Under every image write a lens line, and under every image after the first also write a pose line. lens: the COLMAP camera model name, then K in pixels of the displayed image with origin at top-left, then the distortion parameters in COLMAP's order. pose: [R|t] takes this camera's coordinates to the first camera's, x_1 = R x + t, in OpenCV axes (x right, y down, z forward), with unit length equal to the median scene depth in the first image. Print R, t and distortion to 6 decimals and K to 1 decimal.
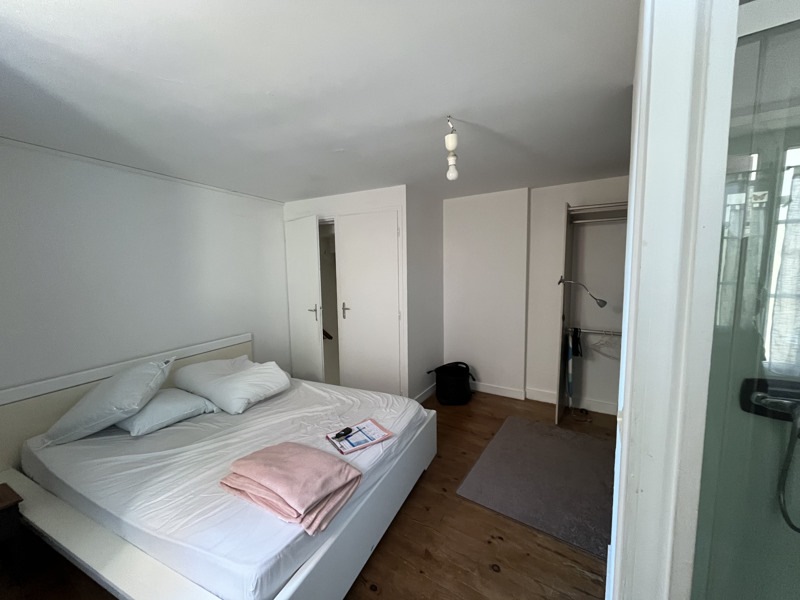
lens RADIAL K [[324.9, 0, 398.9], [0, 324.9, 301.0], [0, 0, 1]] dist [-0.002787, -0.000268]
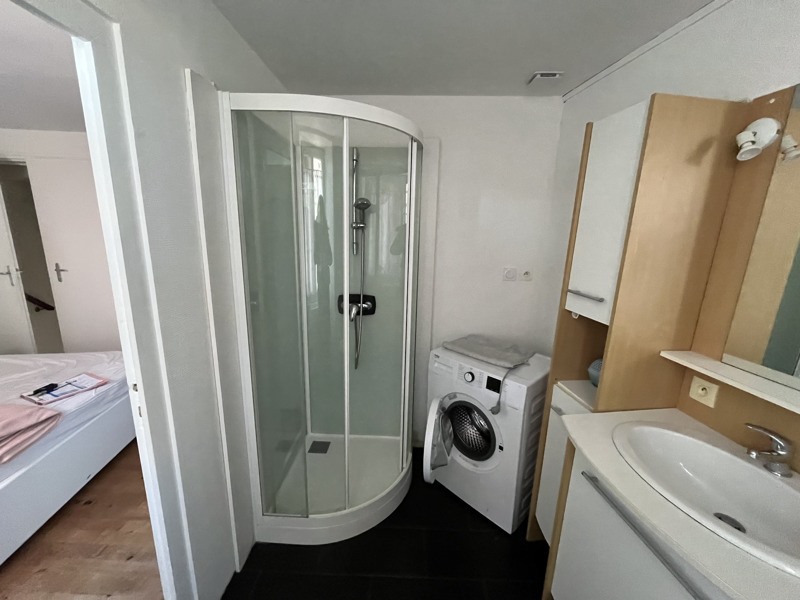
lens RADIAL K [[324.9, 0, 397.6], [0, 324.9, 299.2], [0, 0, 1]] dist [-0.002787, -0.000268]
pose [[0.840526, -0.081953, 0.535536, 0.227299], [0.021906, 0.992825, 0.117551, 0.034643], [-0.541328, -0.087074, 0.836291, -0.396386]]
